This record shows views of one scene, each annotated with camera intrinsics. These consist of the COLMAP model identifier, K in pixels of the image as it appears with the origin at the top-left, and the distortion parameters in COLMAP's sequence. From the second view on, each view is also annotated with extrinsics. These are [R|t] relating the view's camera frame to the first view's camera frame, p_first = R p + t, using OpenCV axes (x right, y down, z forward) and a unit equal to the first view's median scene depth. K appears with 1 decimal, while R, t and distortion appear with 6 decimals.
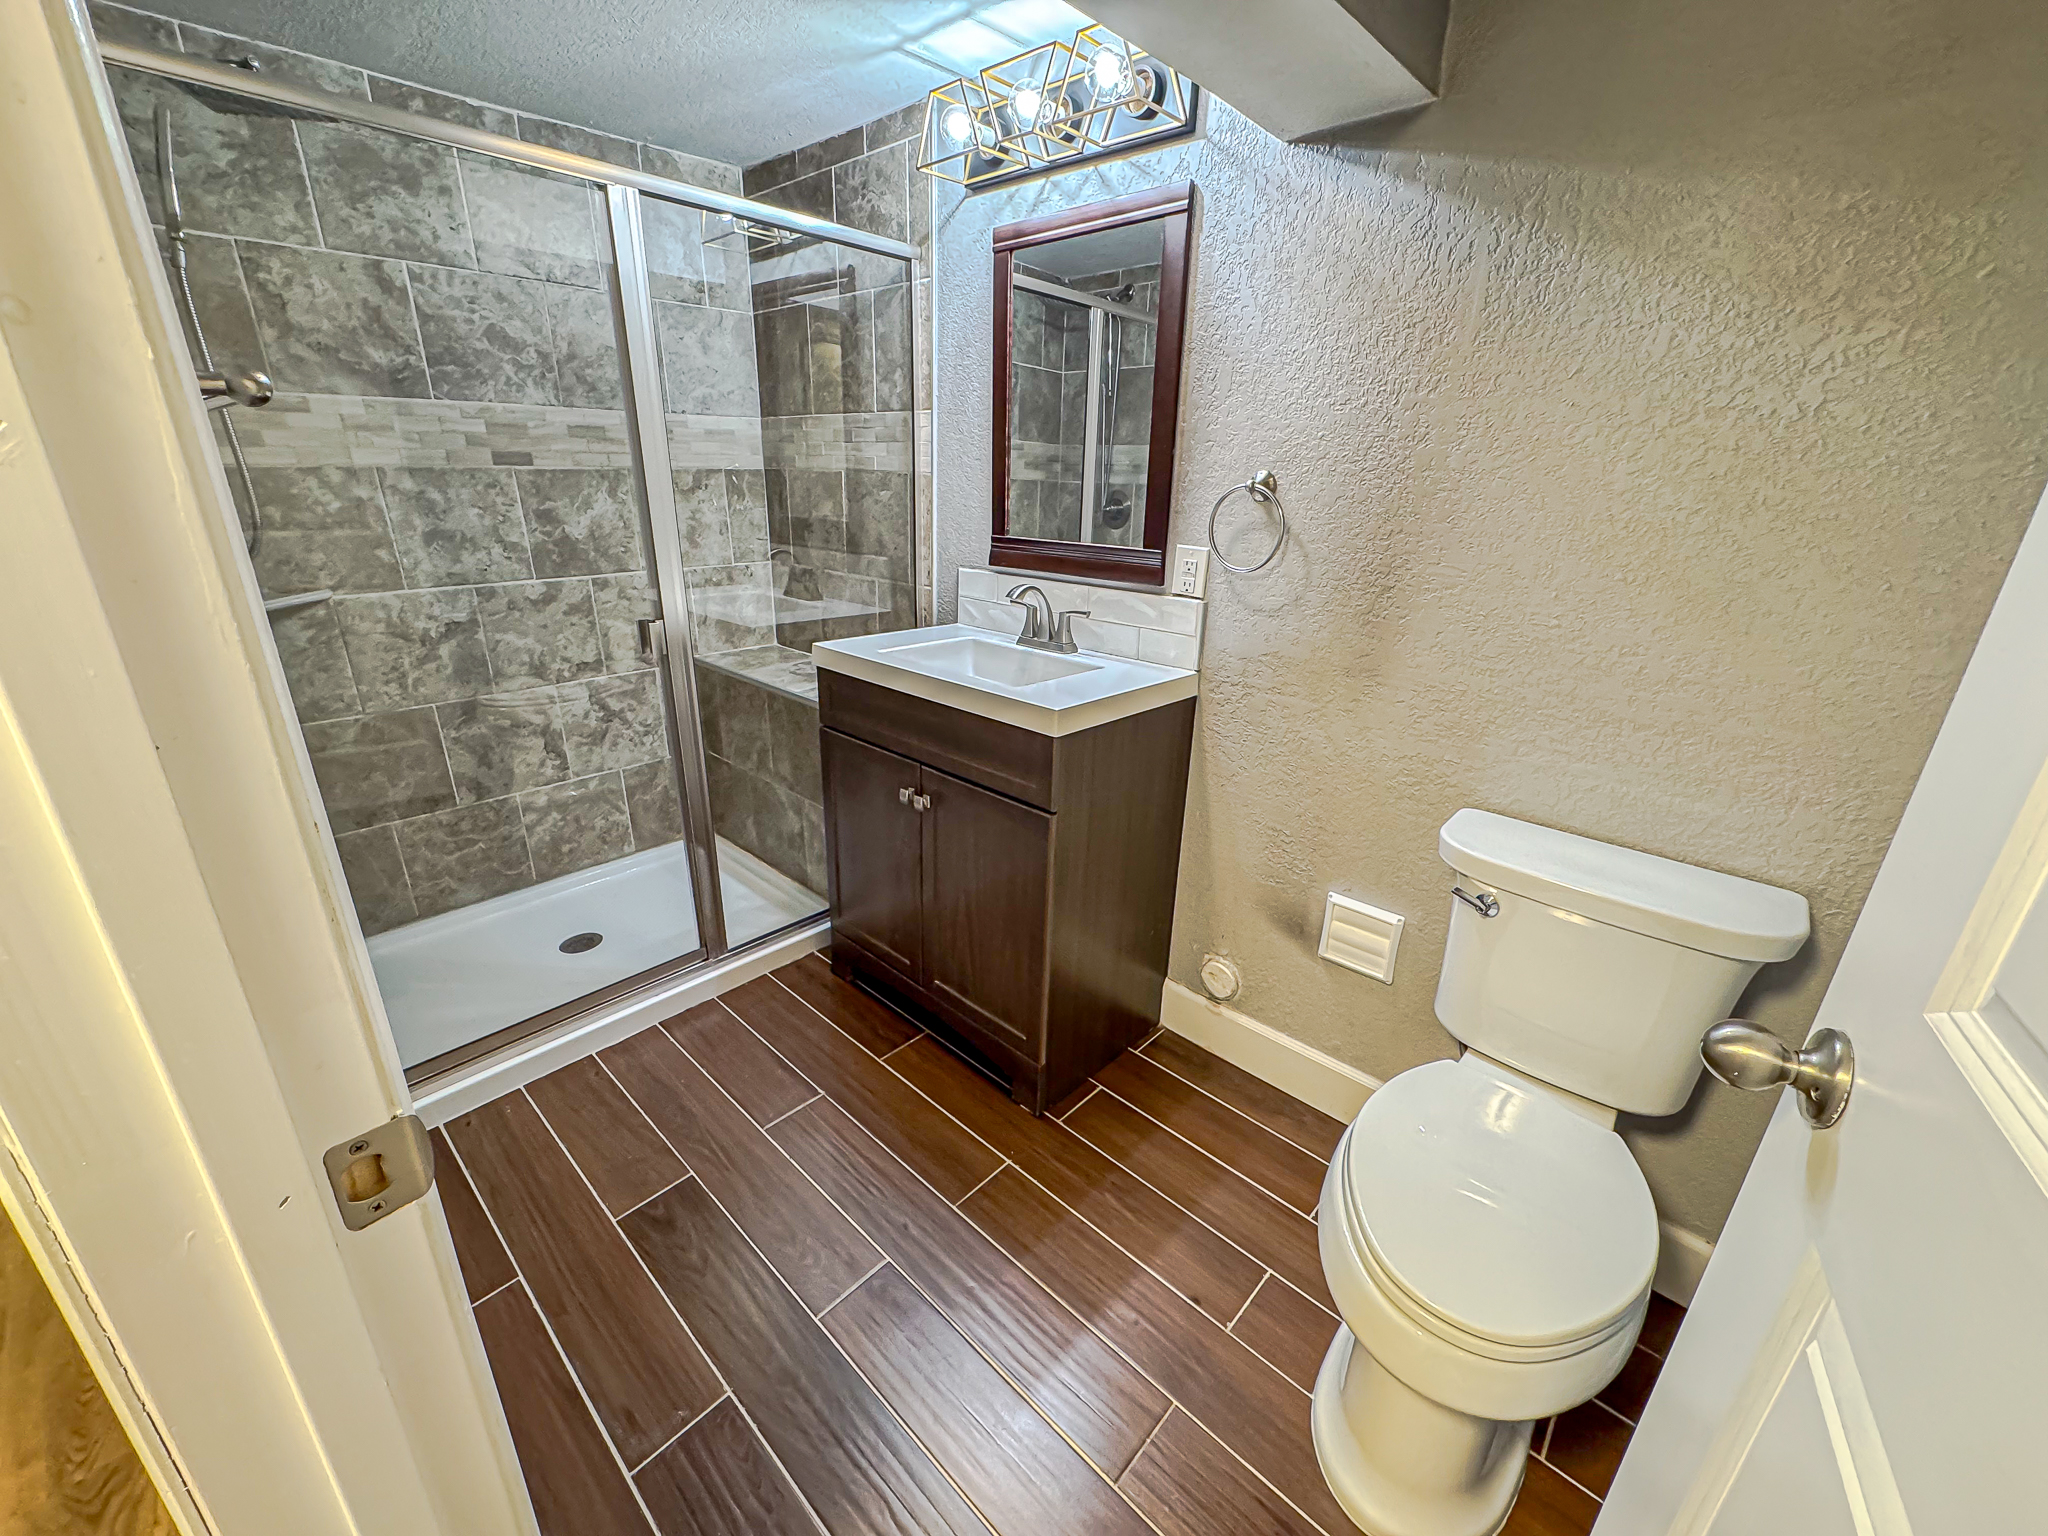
lens RADIAL K [[817.0, 0, 1013.0], [0, 817.0, 757.6], [0, 0, 1]] dist [0.000119, -0.000284]
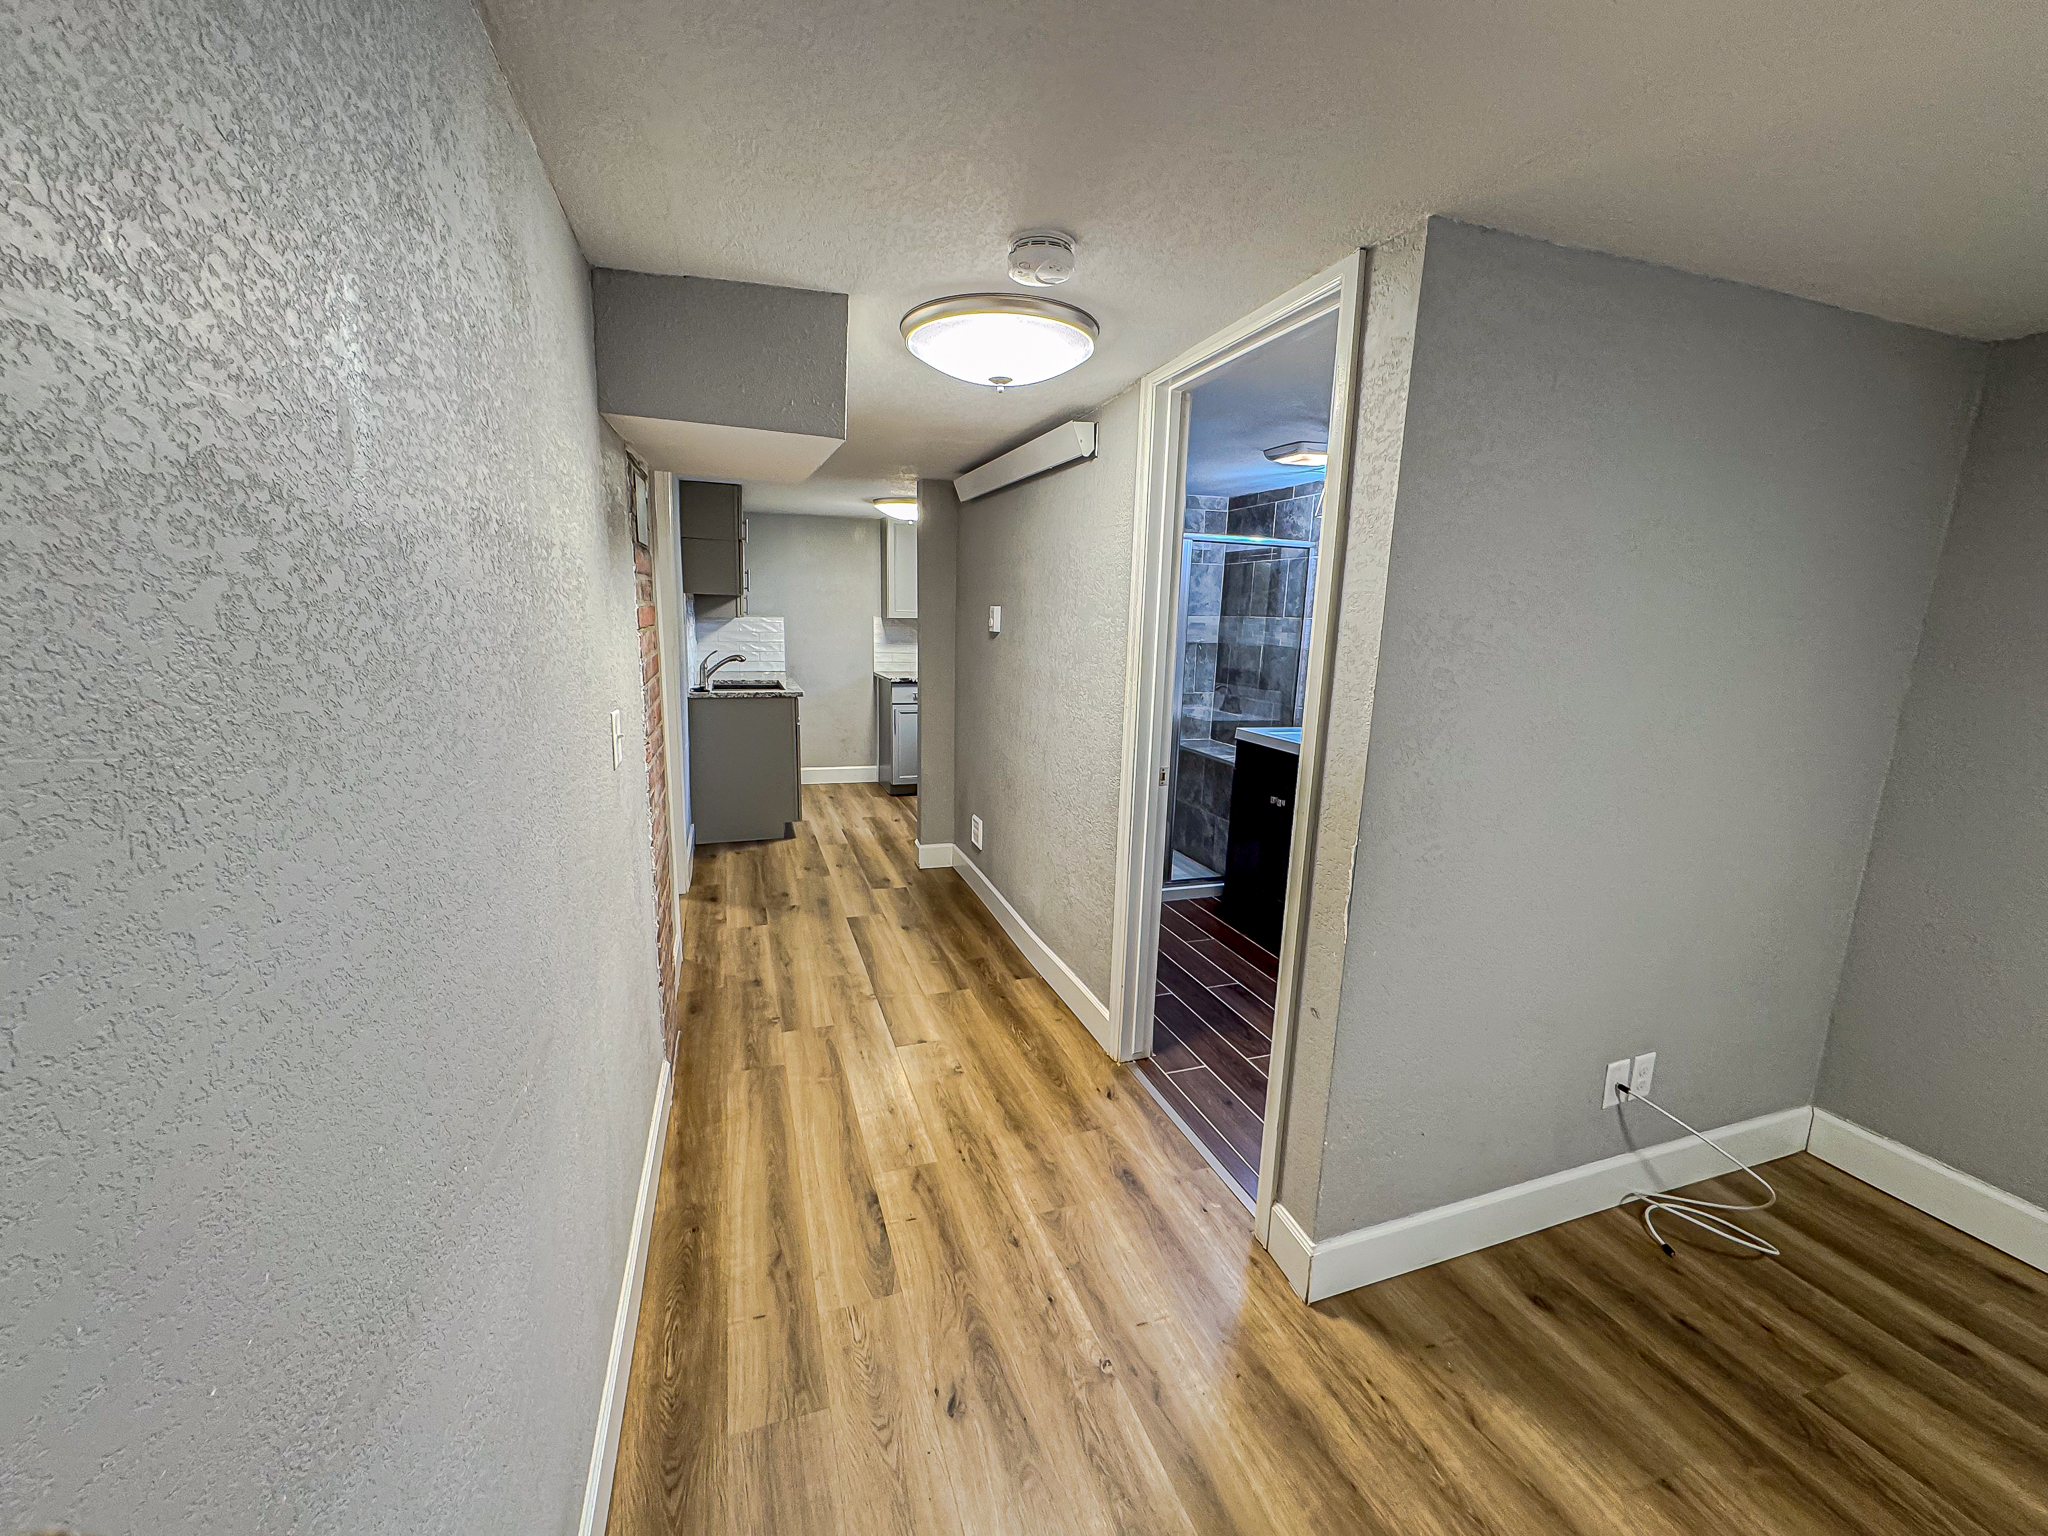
lens RADIAL K [[817.0, 0, 1019.8], [0, 817.0, 767.0], [0, 0, 1]] dist [0.000119, -0.000284]
pose [[0.888316, 0.089537, -0.450419, 0.163820], [-0.166223, 0.976994, -0.133612, 0.259467], [0.428094, 0.193560, 0.882763, -0.823245]]
